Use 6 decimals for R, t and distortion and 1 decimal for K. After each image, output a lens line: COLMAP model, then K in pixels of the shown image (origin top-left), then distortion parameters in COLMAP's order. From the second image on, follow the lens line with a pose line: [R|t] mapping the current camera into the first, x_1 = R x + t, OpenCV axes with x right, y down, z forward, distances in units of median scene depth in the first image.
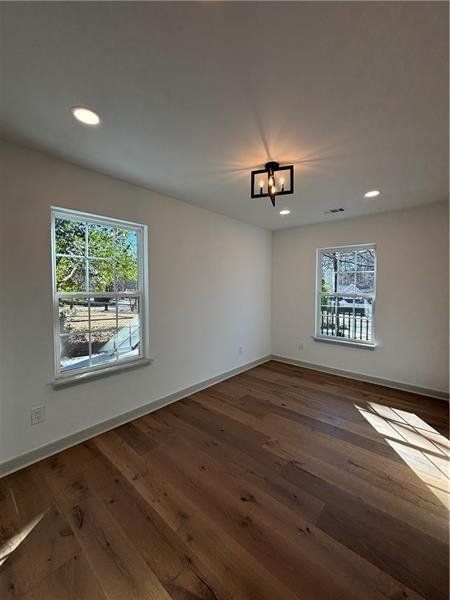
lens RADIAL K [[241.6, 0, 228.4], [0, 241.6, 295.9], [0, 0, 1]] dist [0.001300, 0.000123]
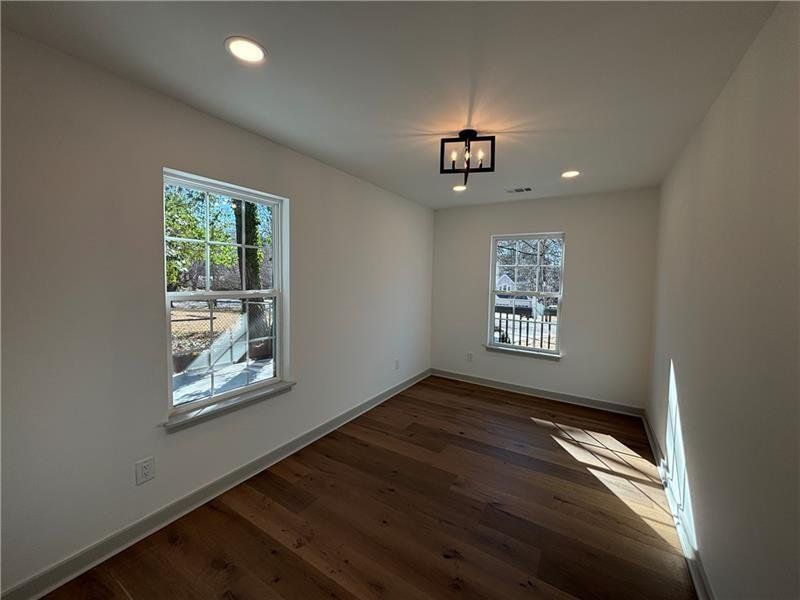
lens RADIAL K [[322.1, 0, 396.2], [0, 322.1, 294.3], [0, 0, 1]] dist [0.001300, 0.000123]
pose [[0.988449, 0.007708, 0.151361, -0.181592], [-0.011187, 0.999692, 0.022145, -0.034424], [-0.151143, -0.023582, 0.988231, -0.008870]]
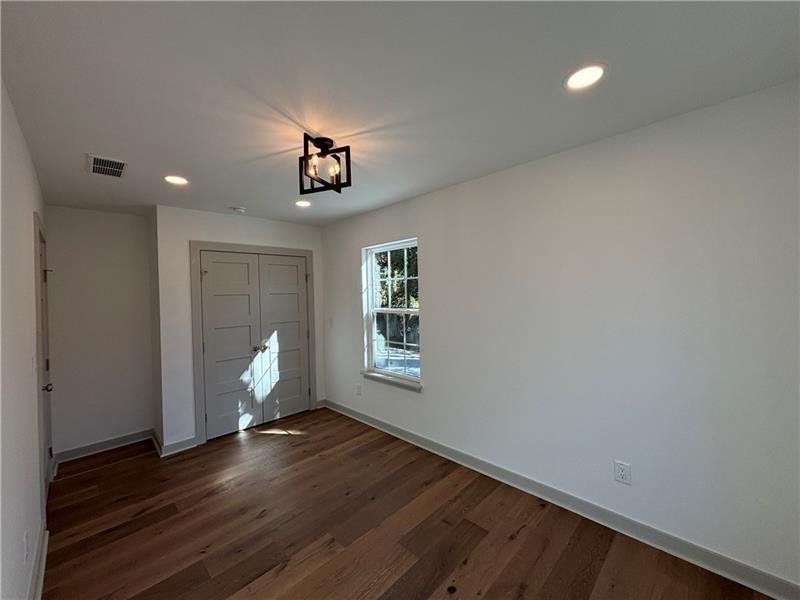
lens RADIAL K [[322.1, 0, 396.2], [0, 322.1, 294.3], [0, 0, 1]] dist [0.001300, 0.000123]
pose [[-0.072933, 0.010856, -0.997278, 0.971542], [-0.010942, 0.999872, 0.011685, -0.101747], [0.997277, 0.011764, -0.072805, 1.130309]]
